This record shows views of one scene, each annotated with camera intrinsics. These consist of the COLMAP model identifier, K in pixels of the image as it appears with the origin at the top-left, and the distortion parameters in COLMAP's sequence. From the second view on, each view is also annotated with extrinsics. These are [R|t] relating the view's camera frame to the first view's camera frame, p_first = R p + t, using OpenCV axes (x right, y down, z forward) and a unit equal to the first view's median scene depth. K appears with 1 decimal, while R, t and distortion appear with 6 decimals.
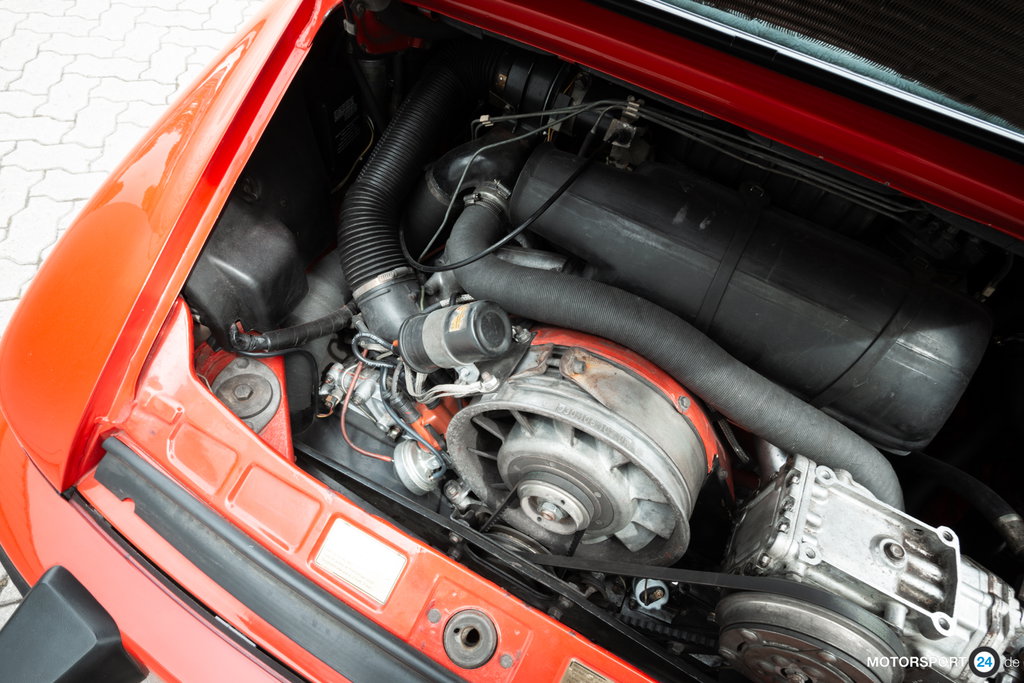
lens RADIAL K [[603.1, 0, 512.7], [0, 603.1, 348.4], [0, 0, 1]] dist [0.000210, 0.000503]
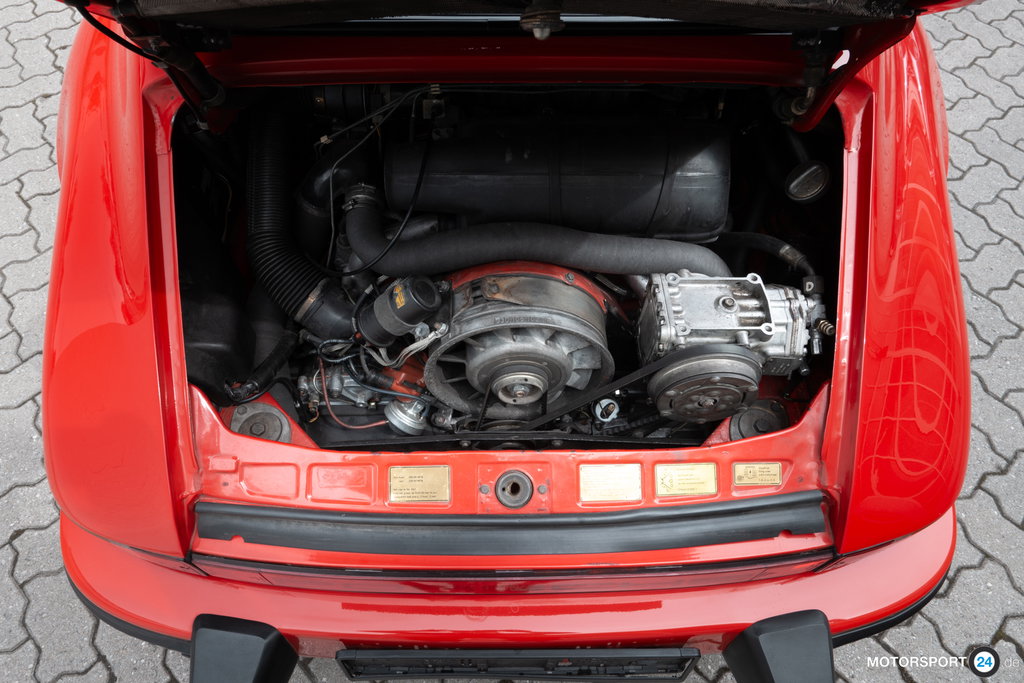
lens RADIAL K [[642.3, 0, 496.0], [0, 642.3, 341.2], [0, 0, 1]] dist [-0.003791, 0.000156]
pose [[0.873249, -0.466229, 0.141657, -0.153068], [0.446511, 0.882035, 0.150470, -0.083170], [-0.195100, -0.068147, 0.978413, -0.459357]]
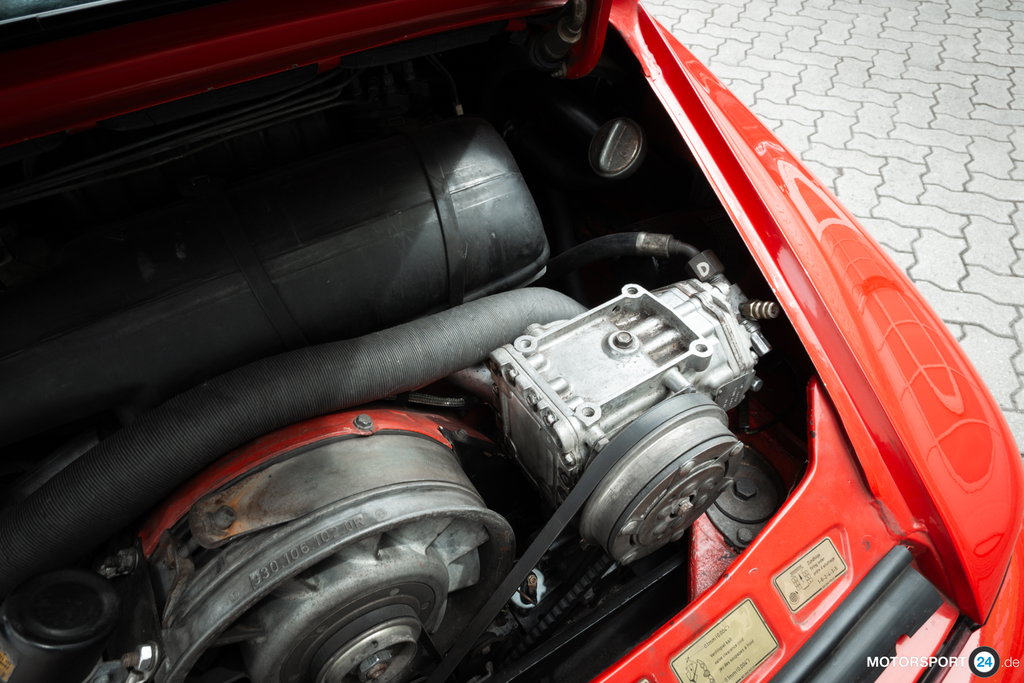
lens RADIAL K [[603.1, 0, 512.7], [0, 603.1, 348.4], [0, 0, 1]] dist [0.000210, 0.000503]
pose [[0.485609, -0.740269, 0.464957, 0.092589], [0.759249, 0.620779, 0.195383, 0.027035], [-0.433271, 0.258139, 0.863505, 0.242466]]
